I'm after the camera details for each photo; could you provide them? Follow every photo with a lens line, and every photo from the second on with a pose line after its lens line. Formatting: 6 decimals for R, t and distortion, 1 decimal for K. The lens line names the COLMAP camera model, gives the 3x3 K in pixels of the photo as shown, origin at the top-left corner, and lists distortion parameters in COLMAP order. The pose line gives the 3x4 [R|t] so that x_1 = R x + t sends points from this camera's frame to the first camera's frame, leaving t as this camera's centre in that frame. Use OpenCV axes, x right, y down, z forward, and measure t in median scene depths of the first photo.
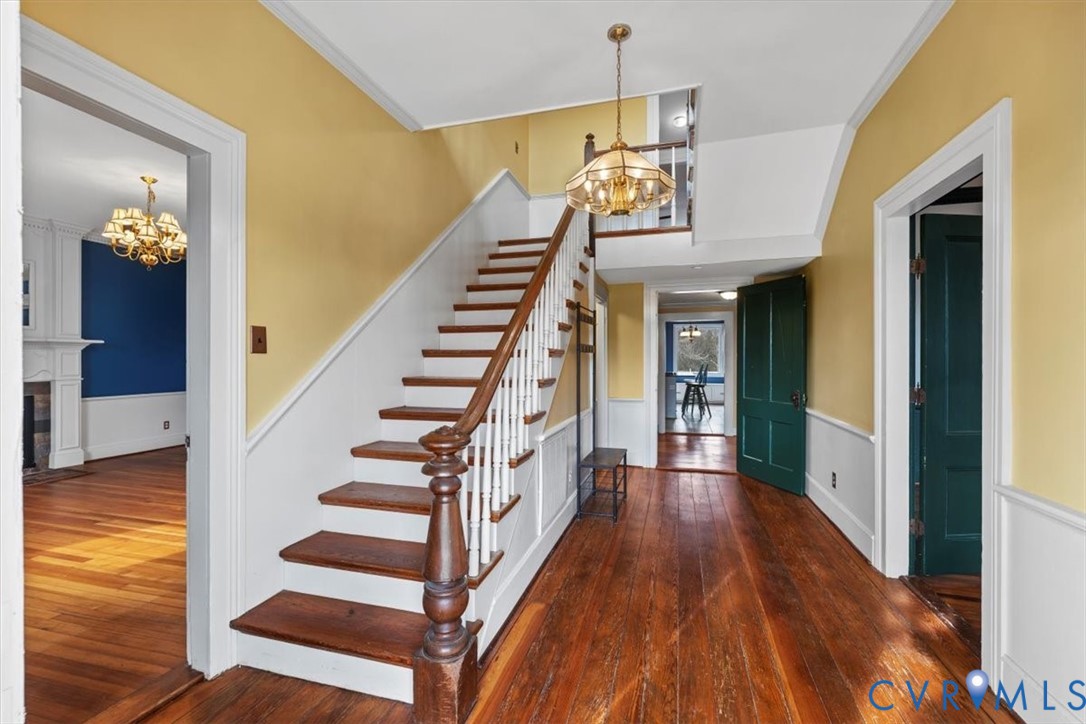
lens RADIAL K [[456.6, 0, 545.0], [0, 456.6, 359.2], [0, 0, 1]] dist [0.000461, 0.000097]
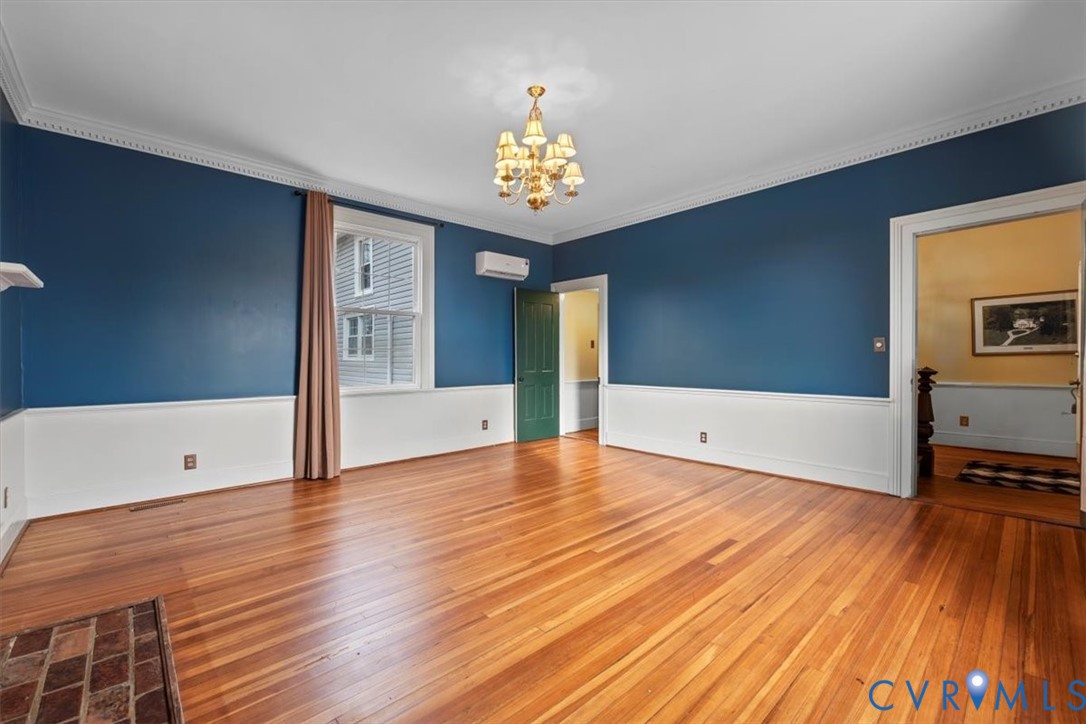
lens RADIAL K [[456.6, 0, 545.0], [0, 456.6, 359.2], [0, 0, 1]] dist [0.000461, 0.000097]
pose [[0.516737, 0.001501, 0.856143, -1.157944], [0.004150, 0.999982, -0.004258, 0.032198], [-0.856134, 0.005753, 0.516722, 0.474204]]
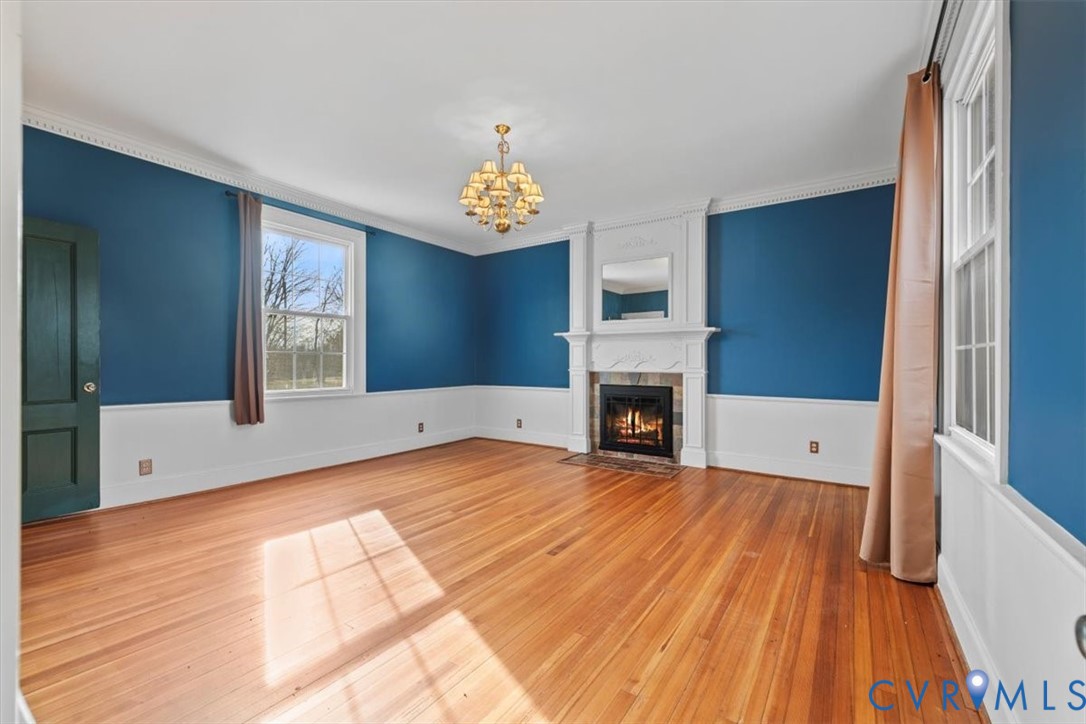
lens RADIAL K [[456.6, 0, 545.0], [0, 456.6, 359.2], [0, 0, 1]] dist [0.000461, 0.000097]
pose [[-0.305540, -0.003770, -0.952172, -0.076178], [-0.008274, 0.999965, -0.001304, 0.022808], [0.952143, 0.007480, -0.305560, 1.034102]]
